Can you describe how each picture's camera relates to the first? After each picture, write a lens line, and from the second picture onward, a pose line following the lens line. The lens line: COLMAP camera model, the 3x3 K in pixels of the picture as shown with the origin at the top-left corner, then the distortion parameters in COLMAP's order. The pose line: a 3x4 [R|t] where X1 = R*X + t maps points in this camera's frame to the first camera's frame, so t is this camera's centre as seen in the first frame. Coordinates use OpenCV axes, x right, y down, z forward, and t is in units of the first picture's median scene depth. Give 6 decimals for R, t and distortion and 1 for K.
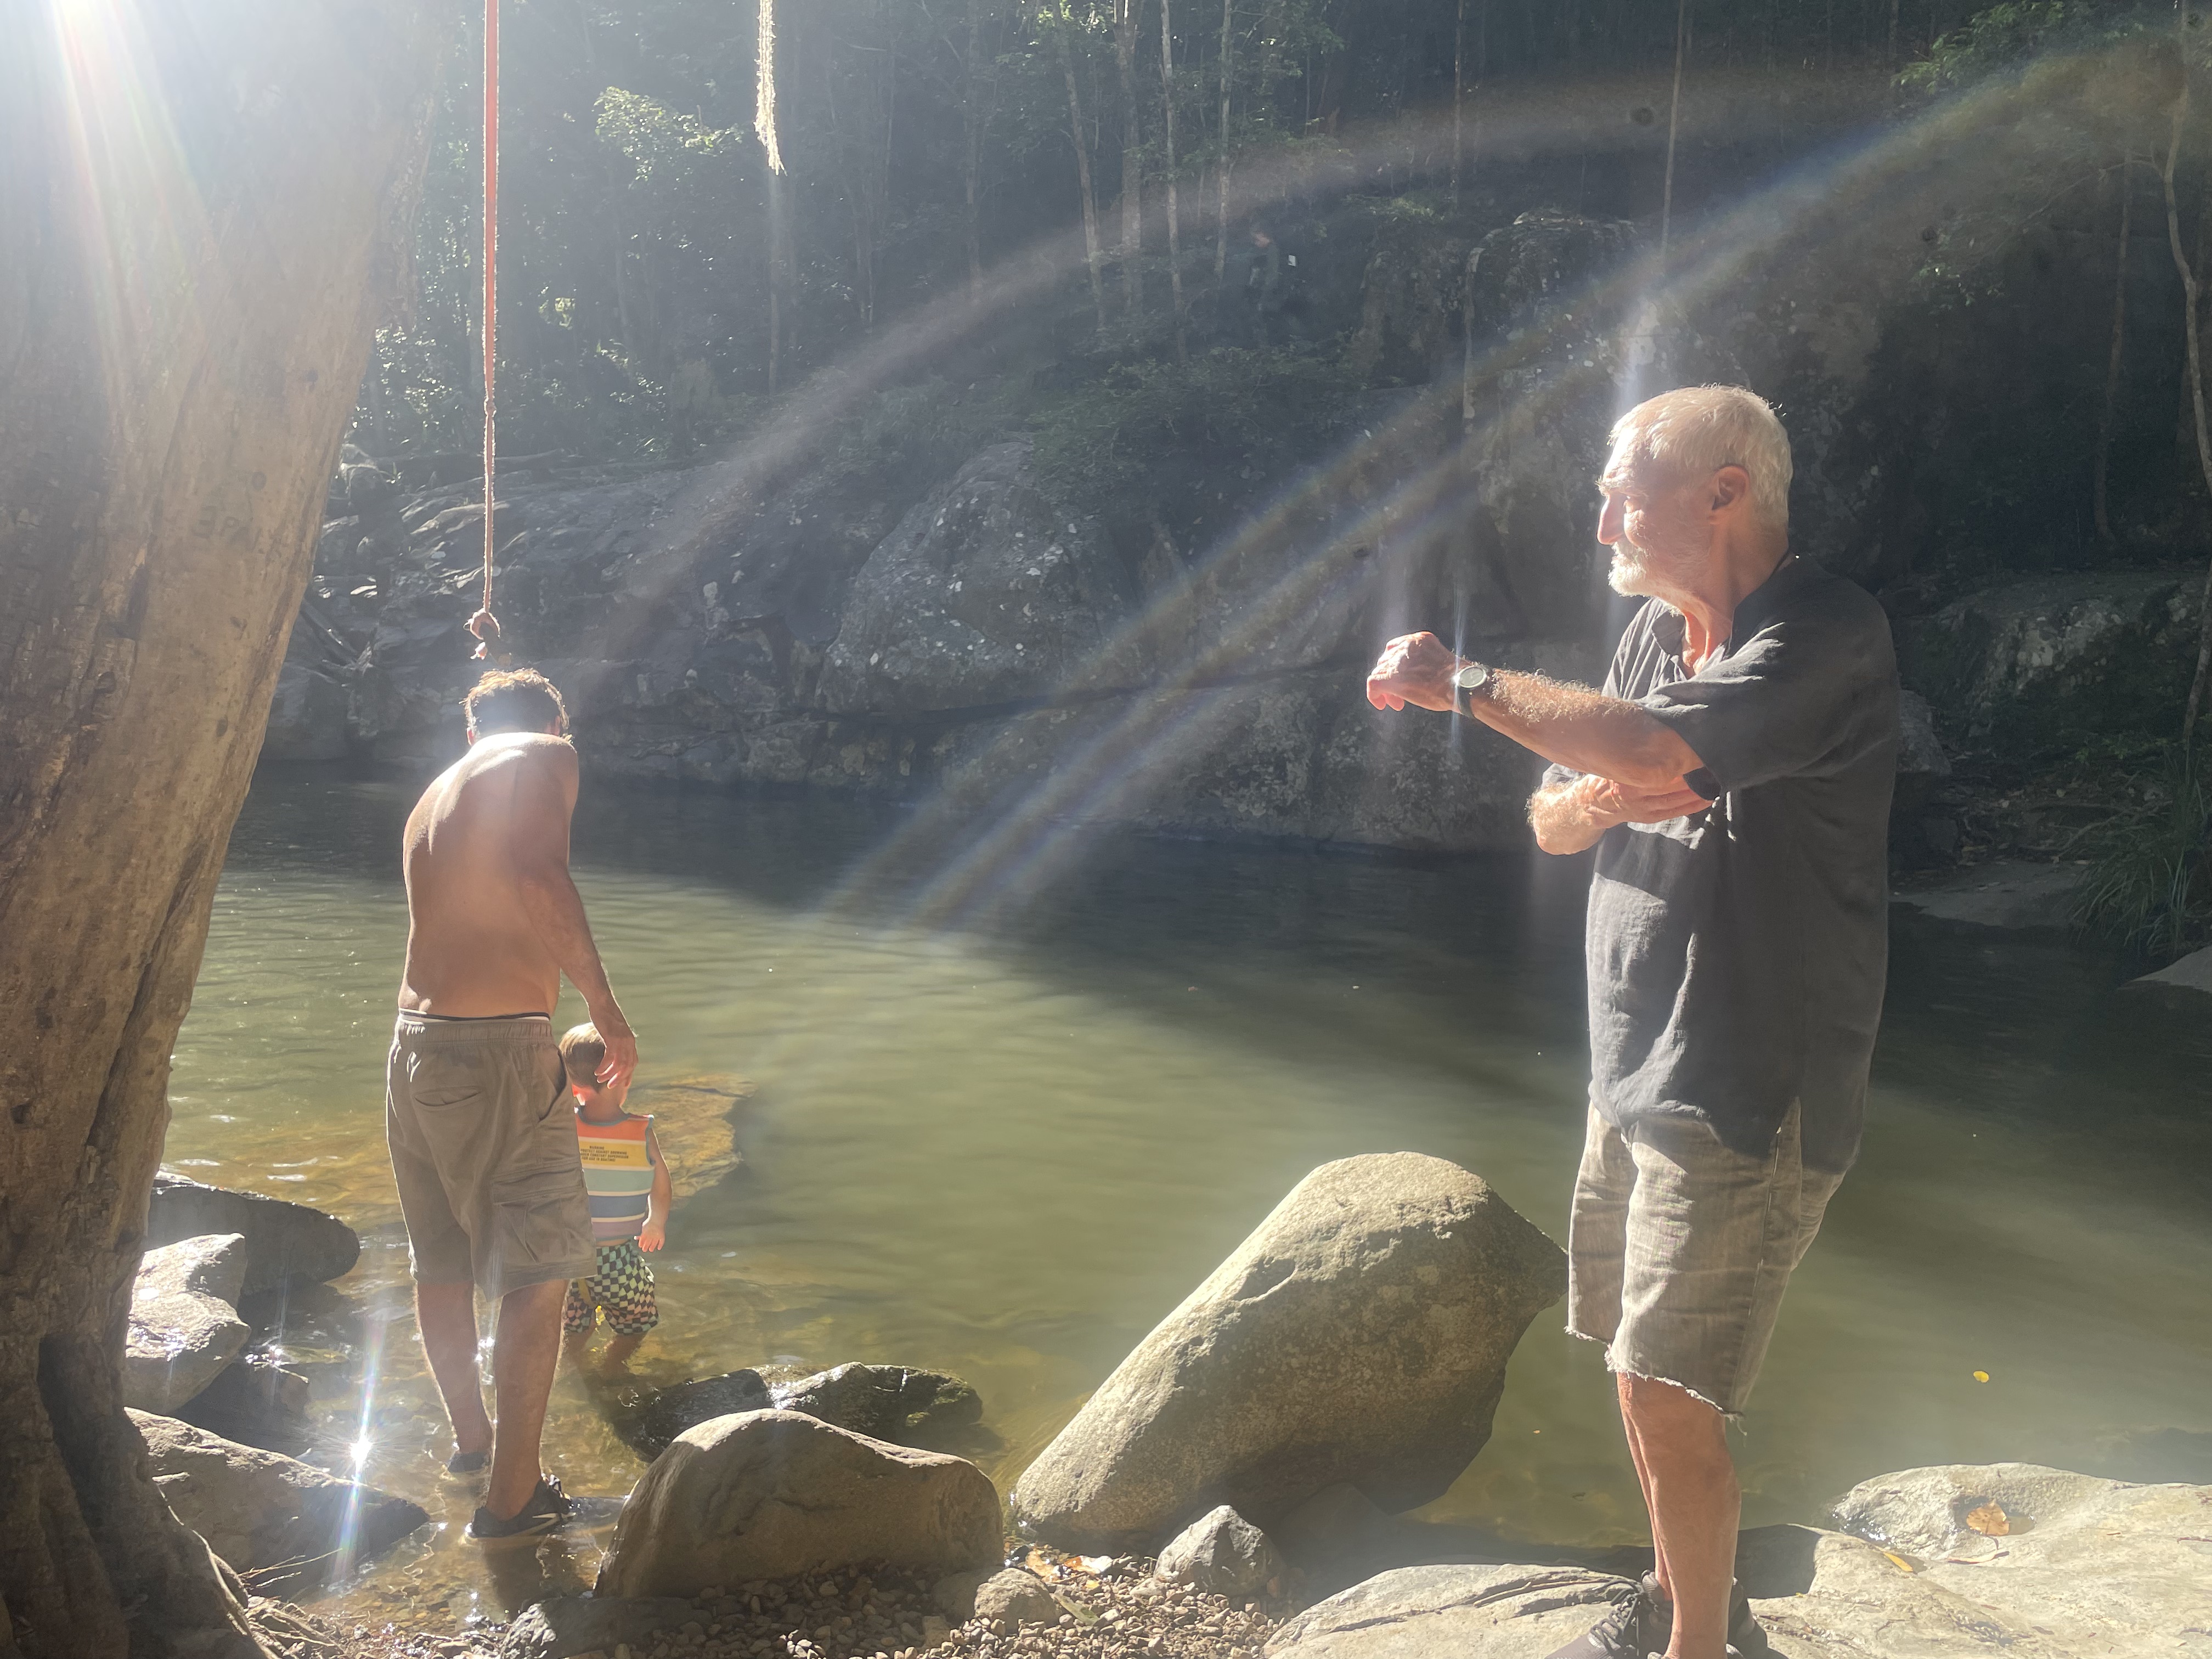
lens RADIAL K [[1664.9, 0, 1111.1], [0, 1664.9, 834.9], [0, 0, 1]] dist [0.049030, -0.075207]
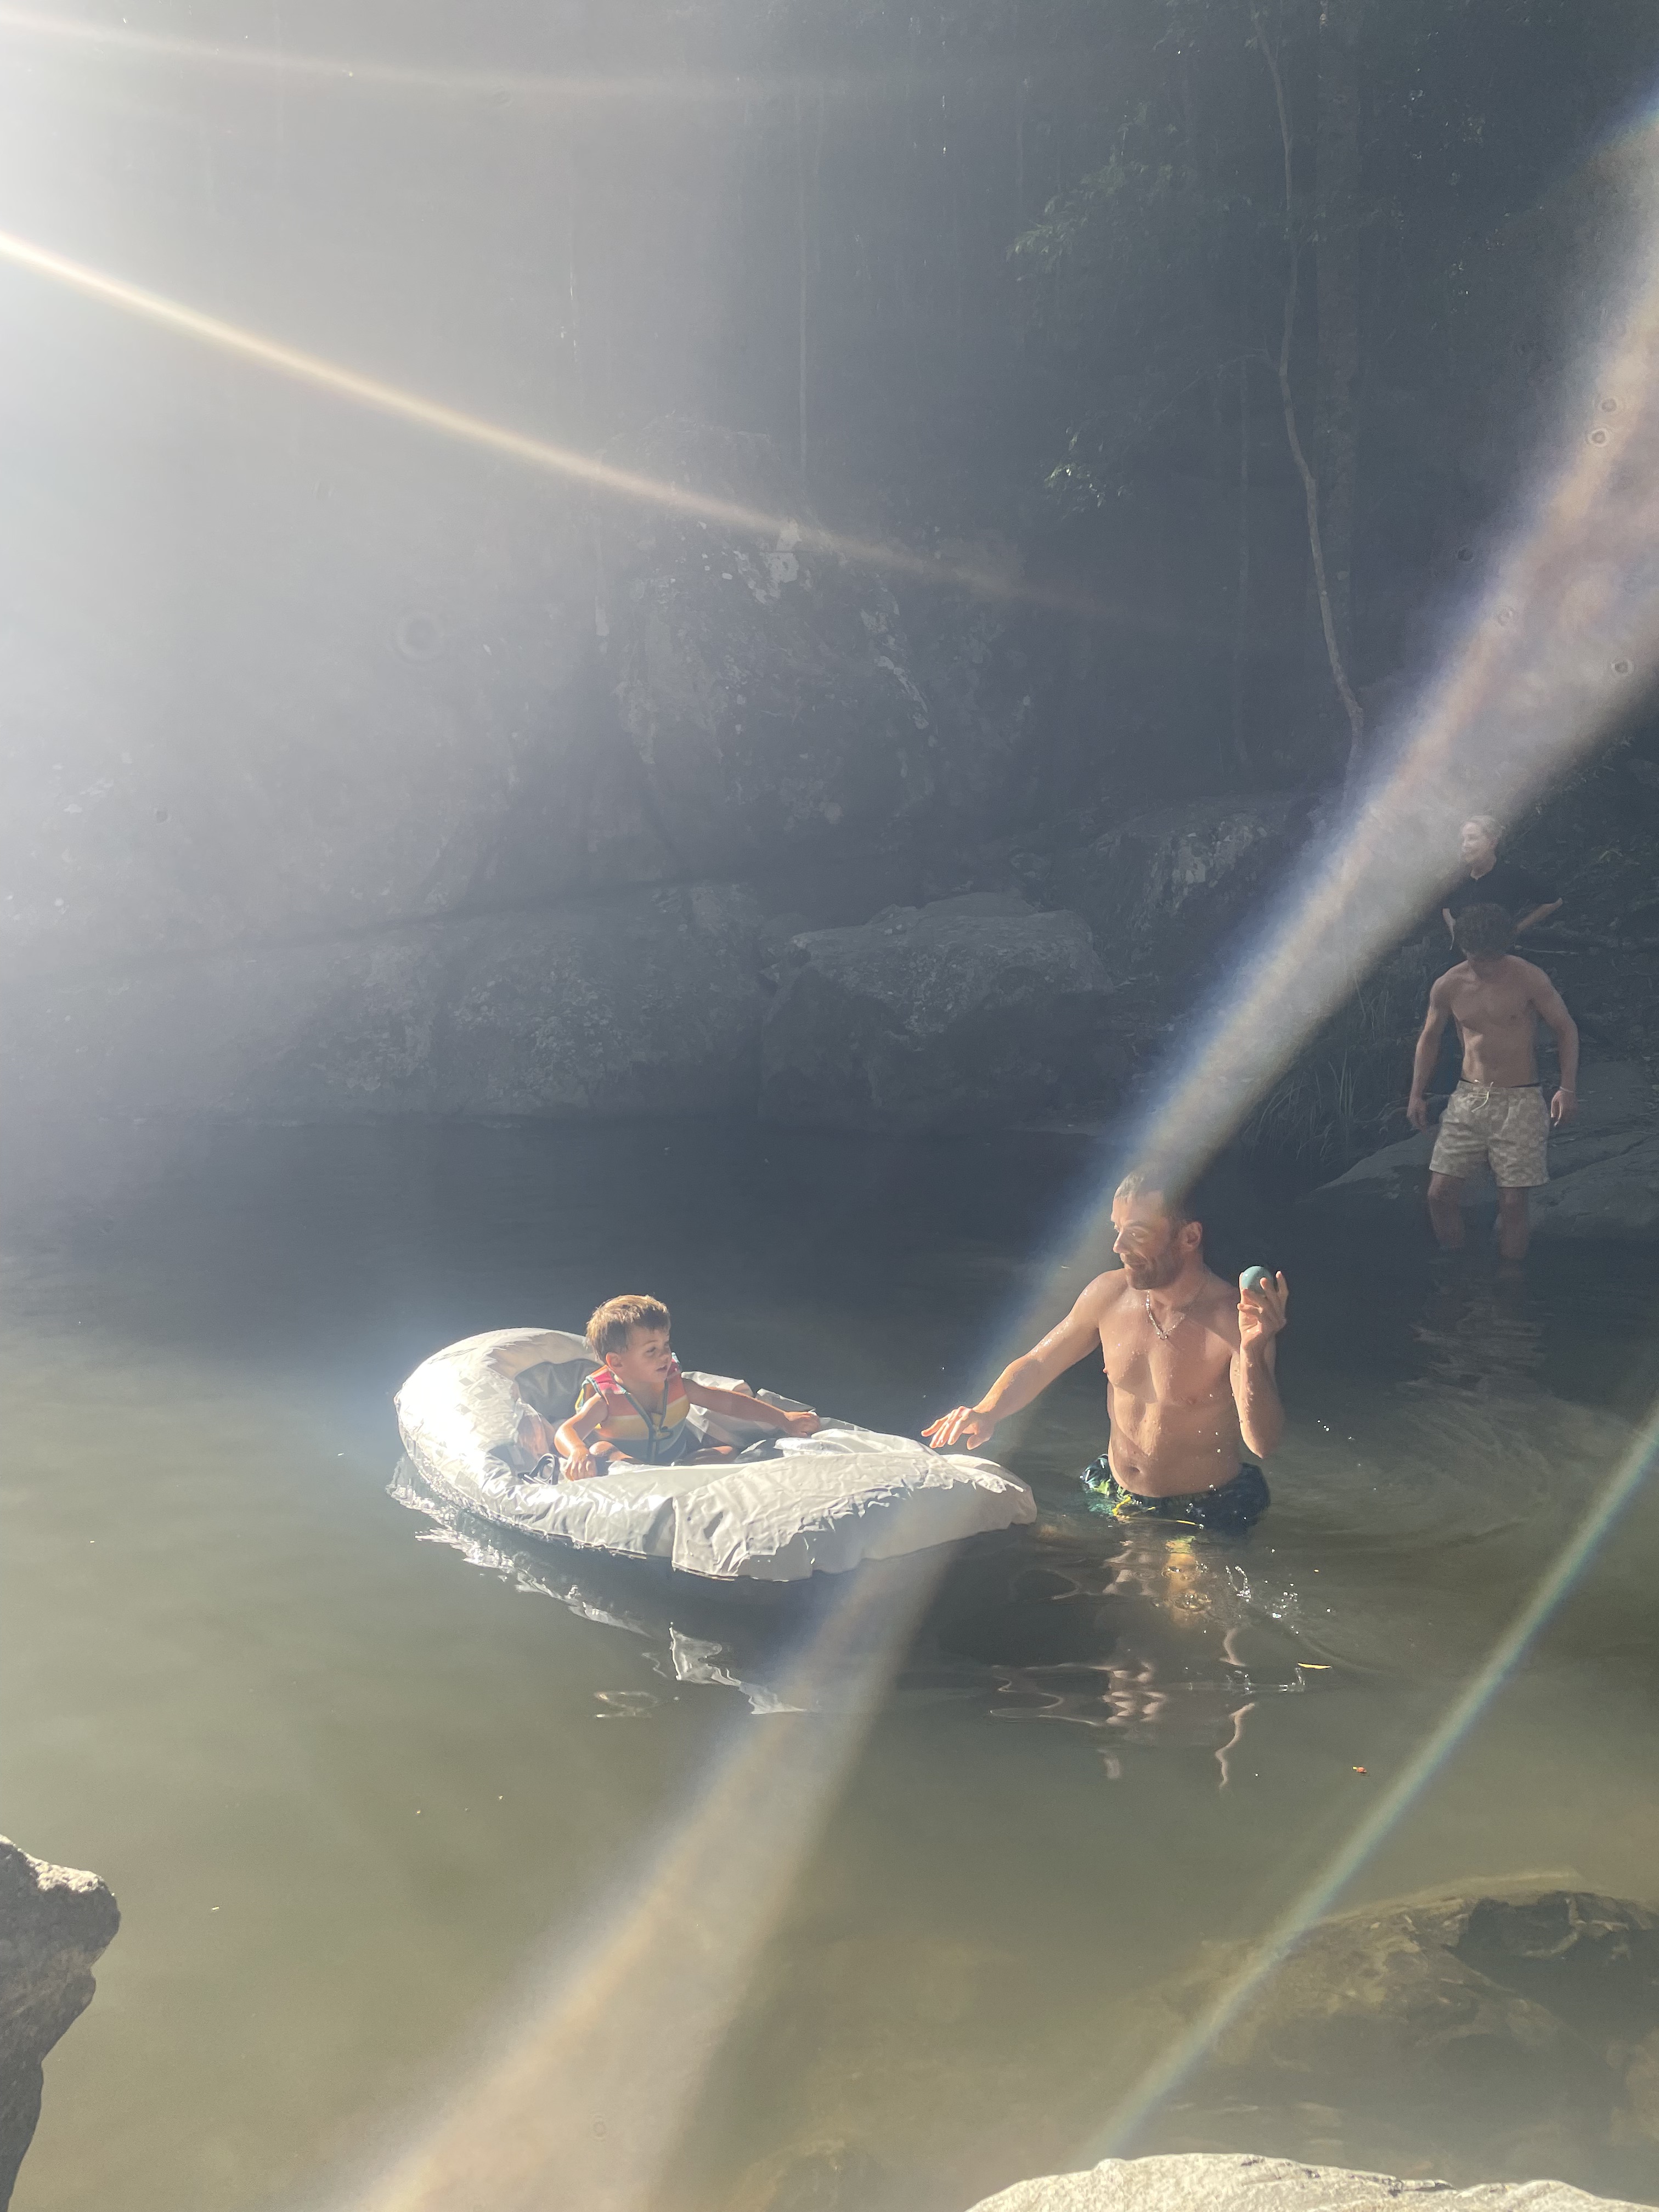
lens RADIAL K [[1664.9, 0, 815.1], [0, 1664.9, 1106.4], [0, 0, 1]] dist [0.049030, -0.075207]
pose [[0.960469, -0.063320, 0.271089, 0.083203], [0.068728, 0.997580, -0.010495, 0.022790], [-0.269768, 0.028712, 0.962497, 0.151617]]
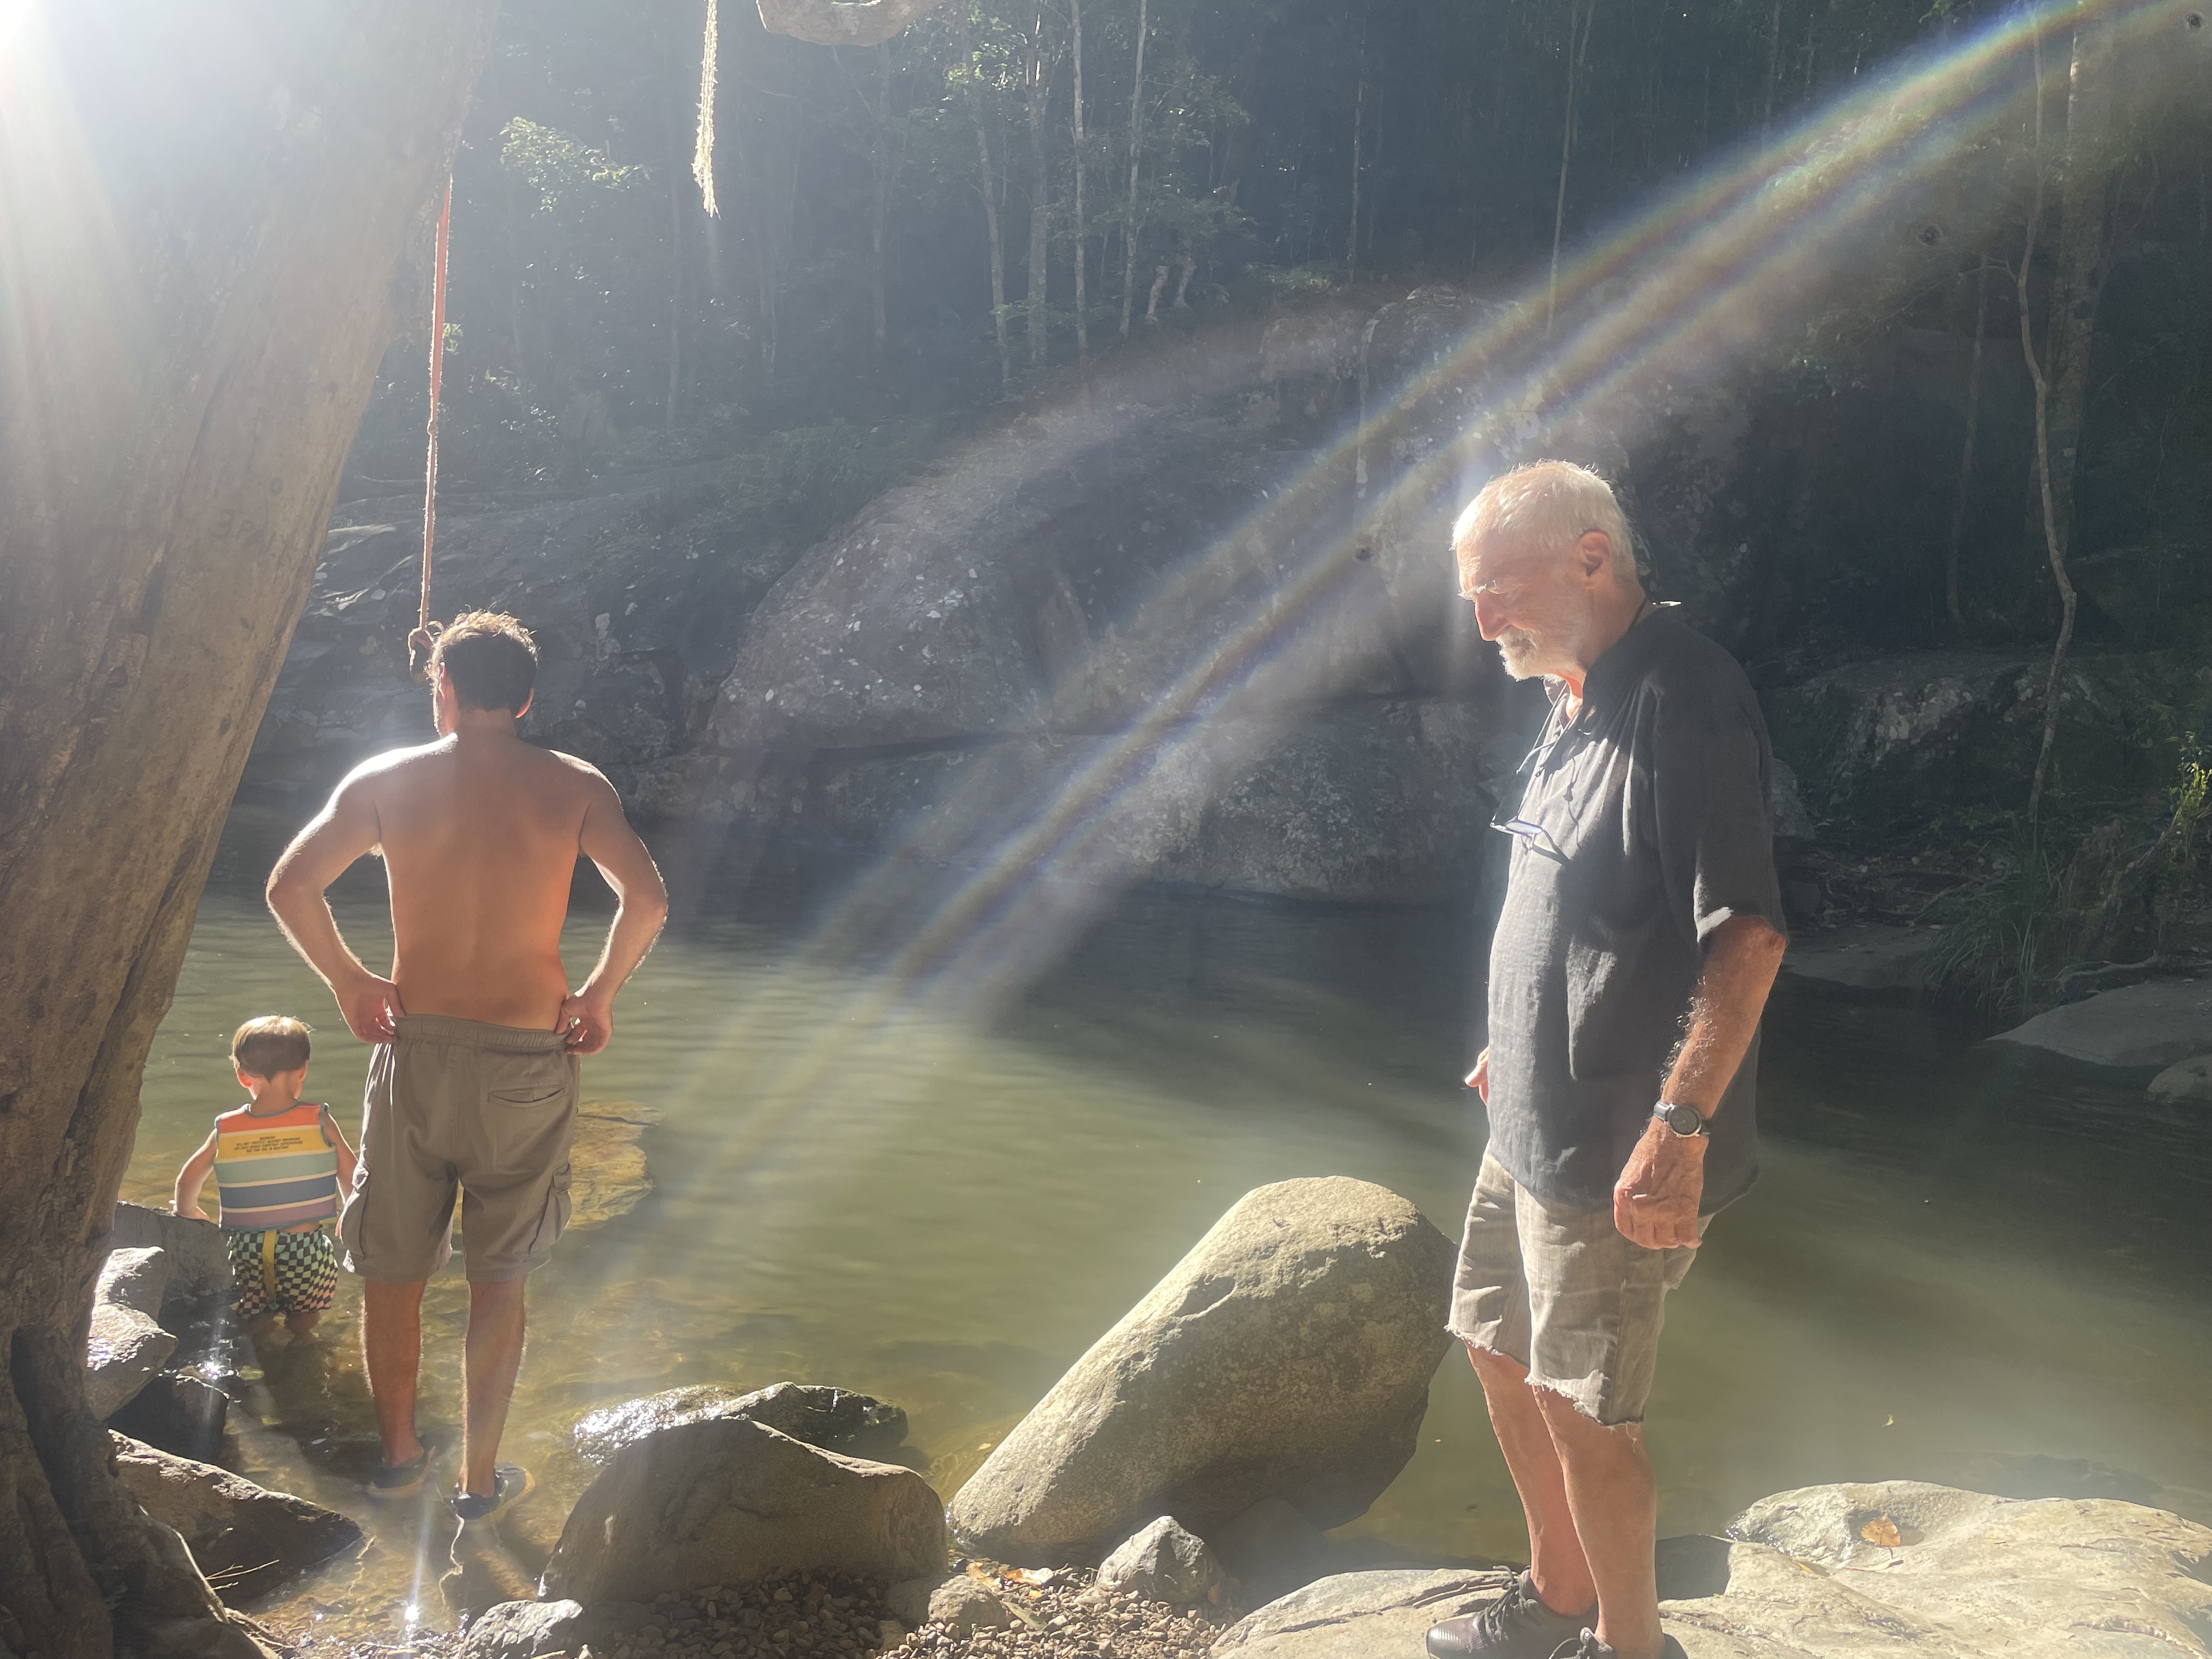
lens RADIAL K [[1664.9, 0, 1101.5], [0, 1664.9, 821.5], [0, 0, 1]] dist [0.049030, -0.075207]
pose [[0.997270, 0.028164, 0.068255, -0.013017], [-0.025610, 0.998949, -0.038014, 0.003592], [-0.069254, 0.036162, 0.996943, -0.009015]]
